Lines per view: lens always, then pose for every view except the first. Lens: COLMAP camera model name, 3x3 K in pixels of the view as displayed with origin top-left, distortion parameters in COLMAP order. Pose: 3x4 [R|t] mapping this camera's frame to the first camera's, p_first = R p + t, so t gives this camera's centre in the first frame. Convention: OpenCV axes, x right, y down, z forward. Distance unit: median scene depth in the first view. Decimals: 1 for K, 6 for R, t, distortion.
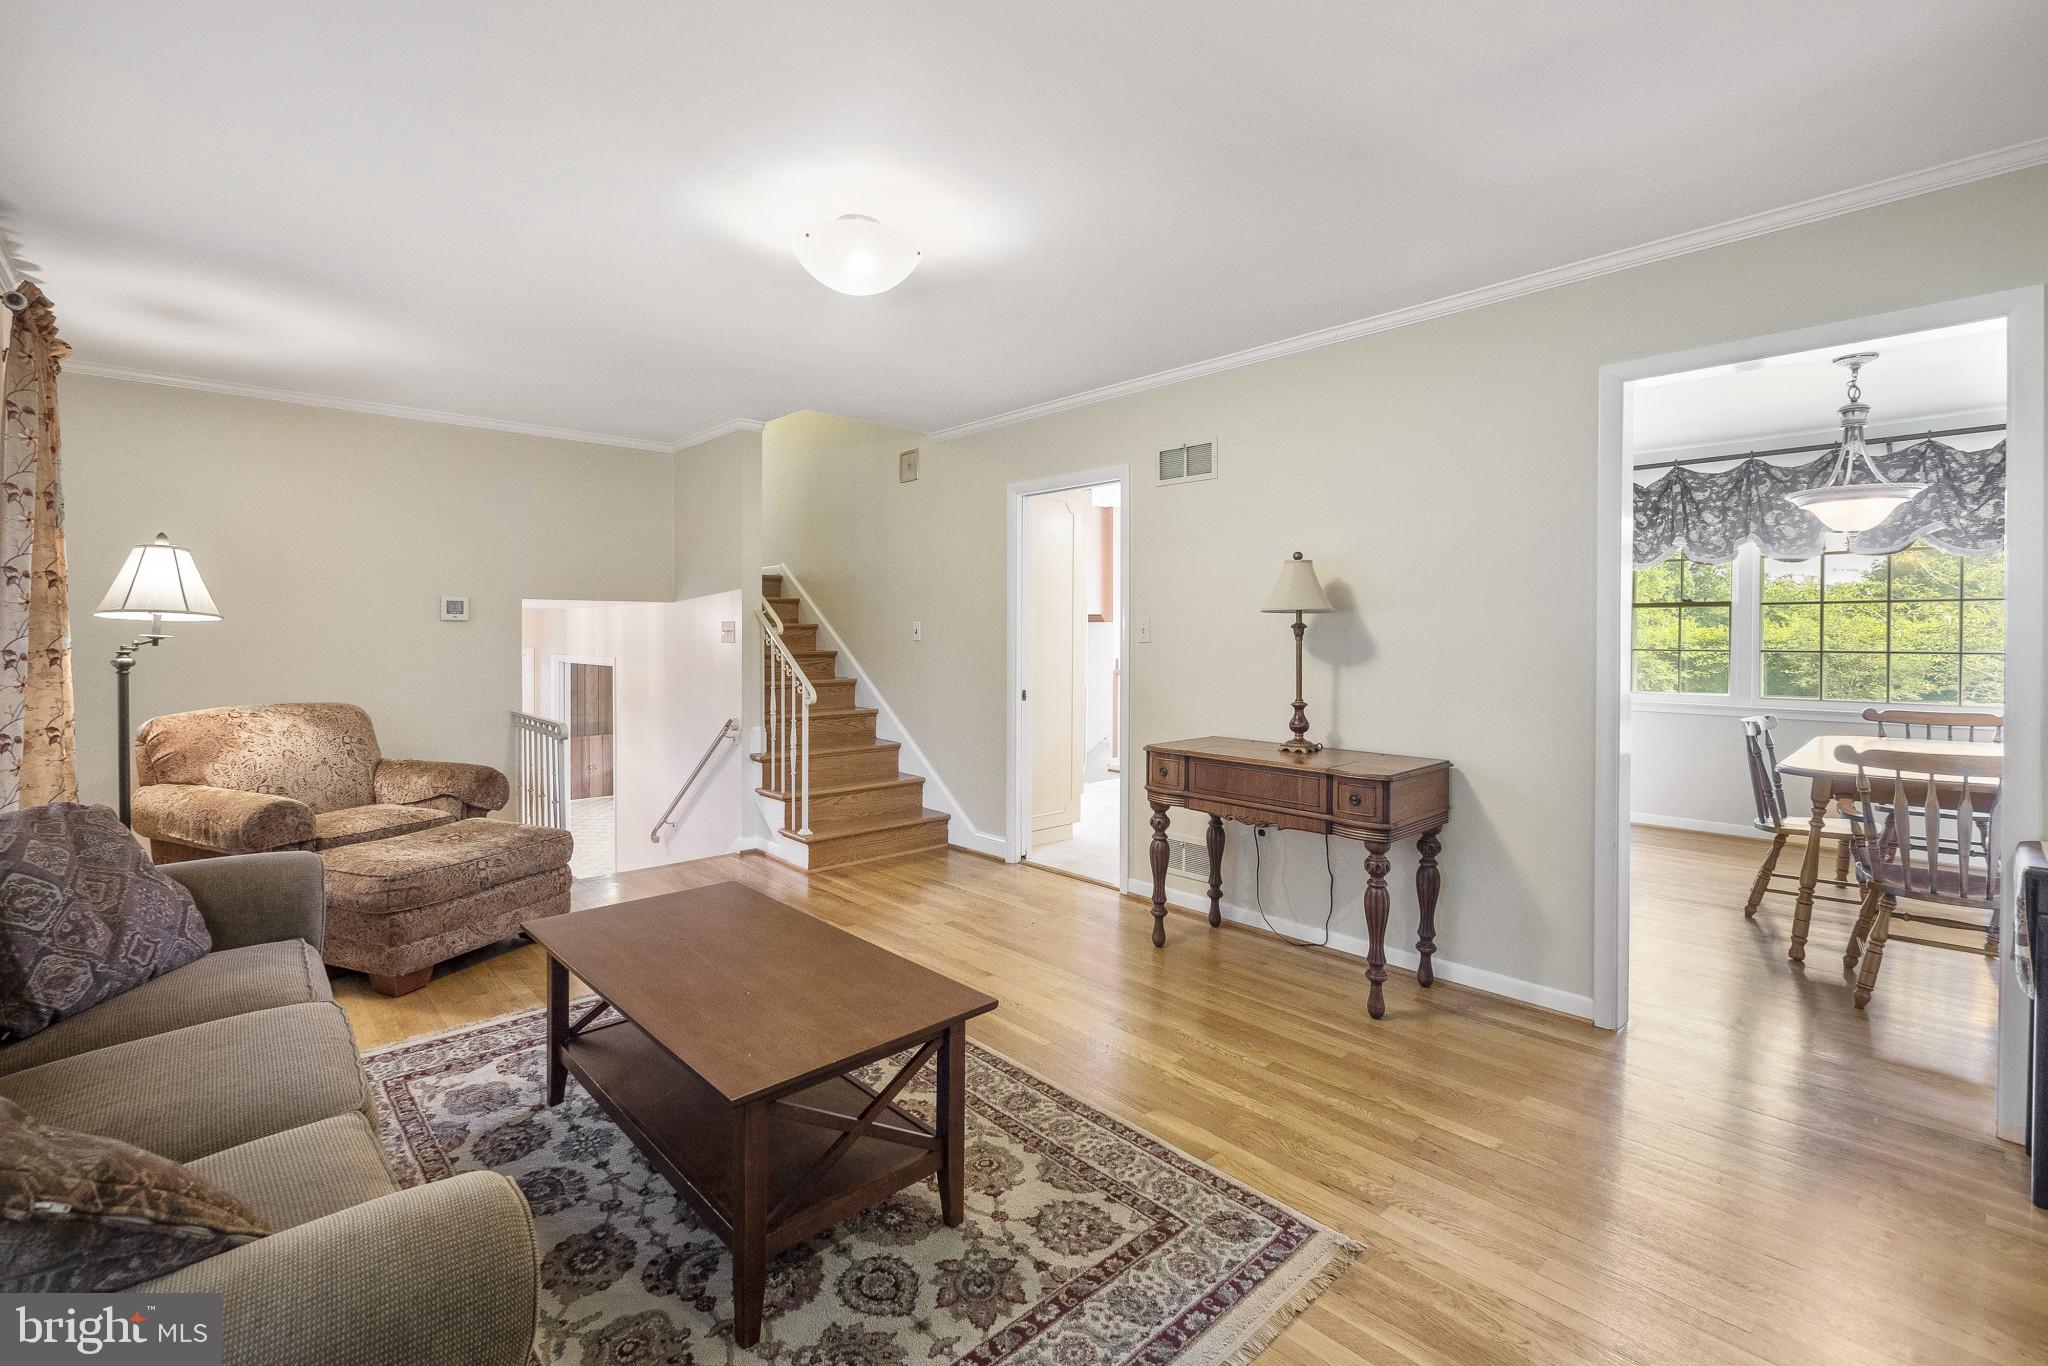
lens RADIAL K [[899.0, 0, 1000.9], [0, 899.0, 642.8], [0, 0, 1]] dist [-0.002935, -0.000651]
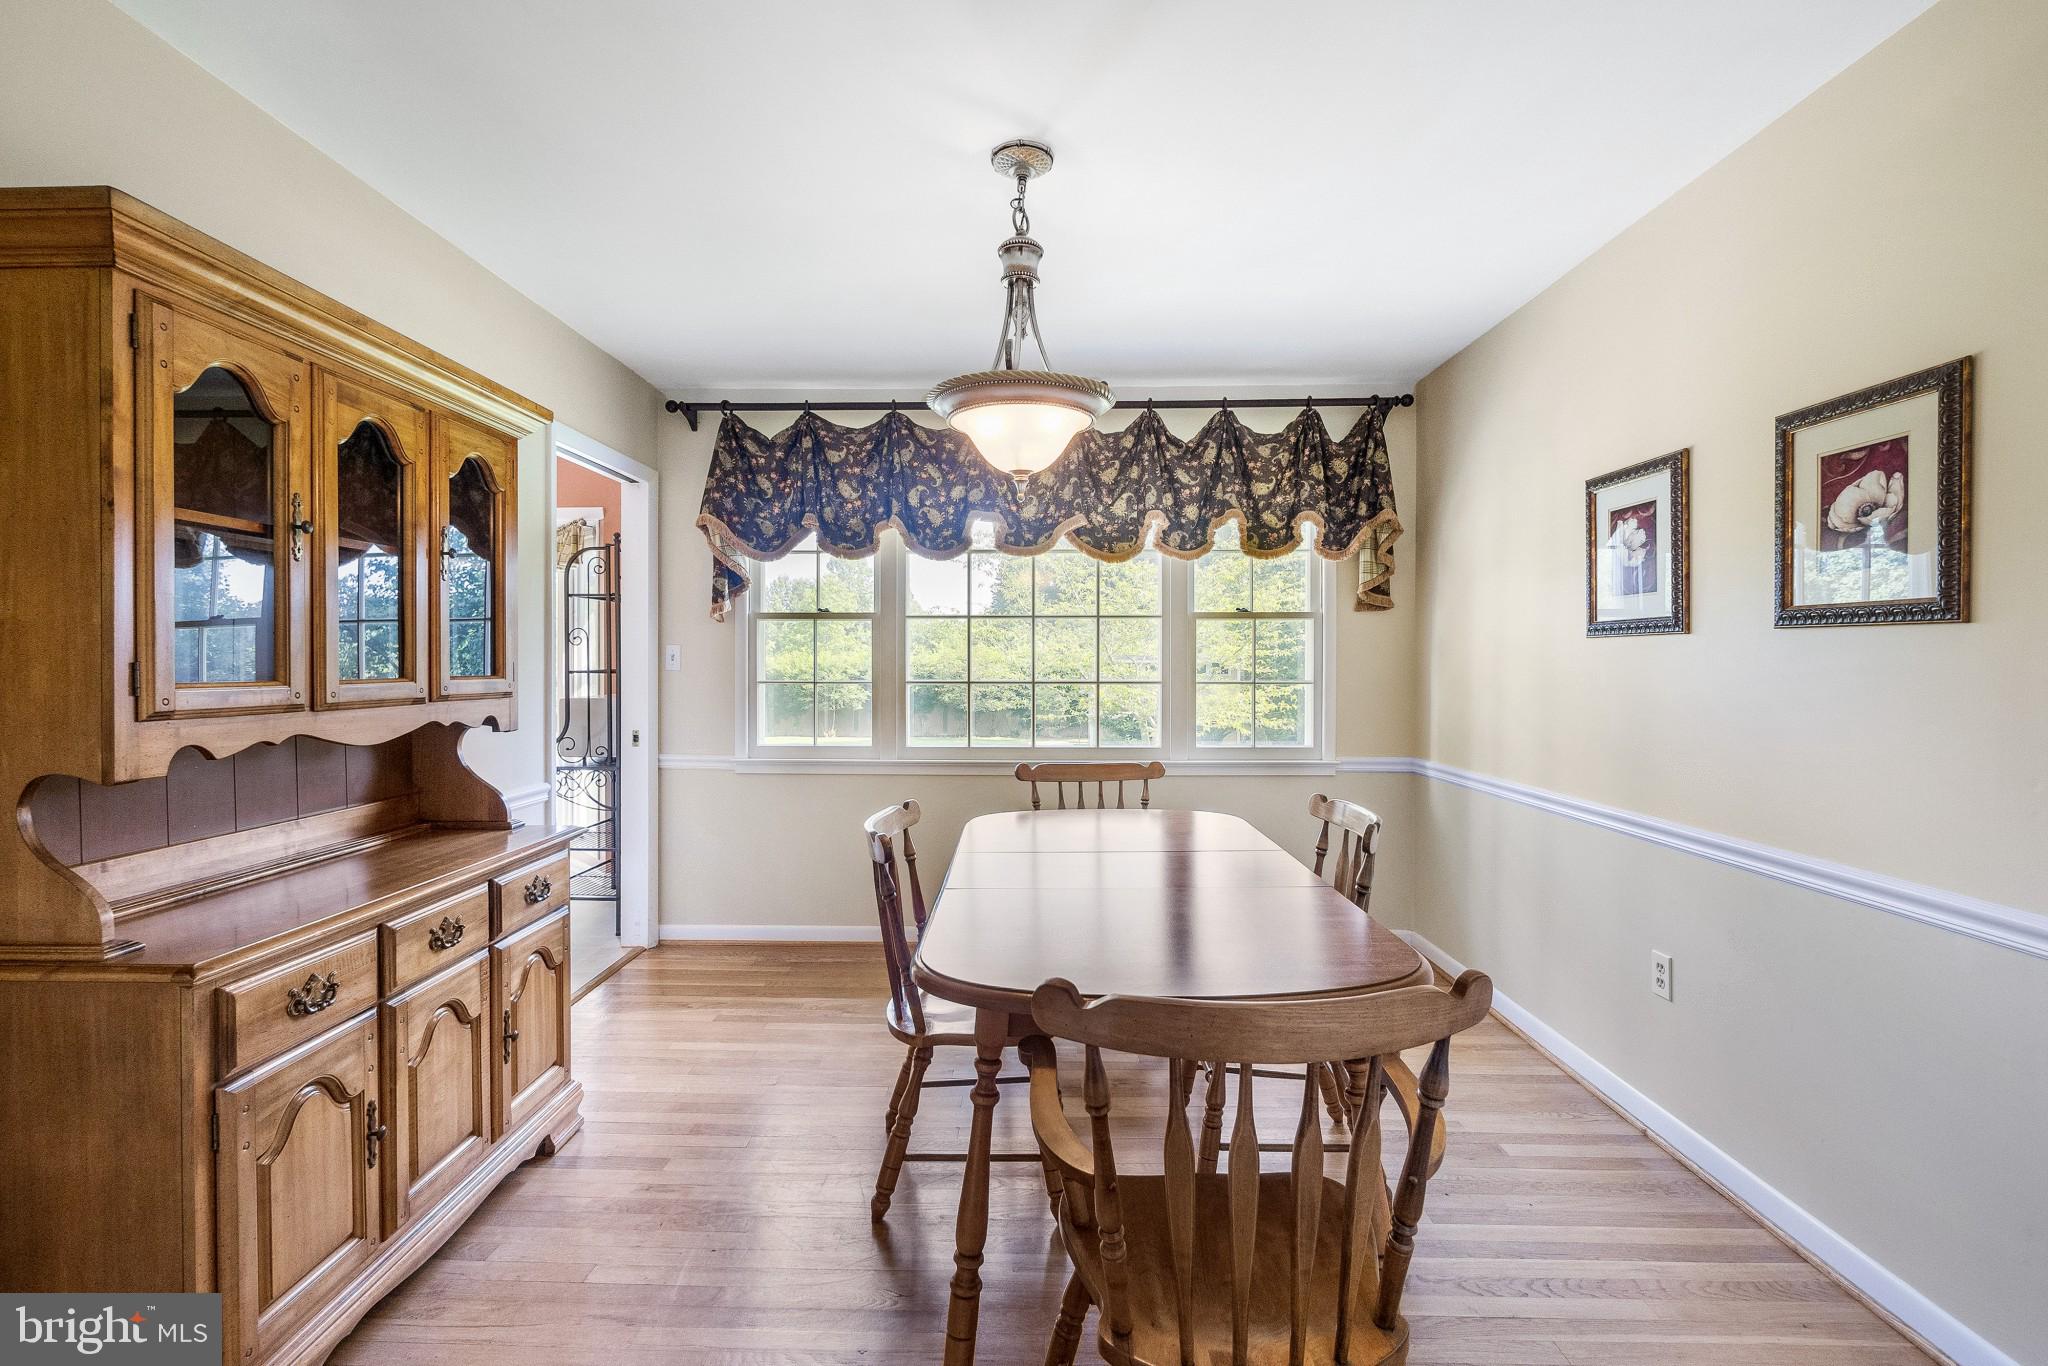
lens RADIAL K [[870.5, 0, 1021.6], [0, 870.5, 671.9], [0, 0, 1]] dist [-0.000665, 0.000030]
pose [[0.683641, -0.007207, 0.729782, 0.465710], [0.008719, 0.999961, 0.001707, -0.000179], [-0.729766, 0.005196, 0.683677, 0.528440]]
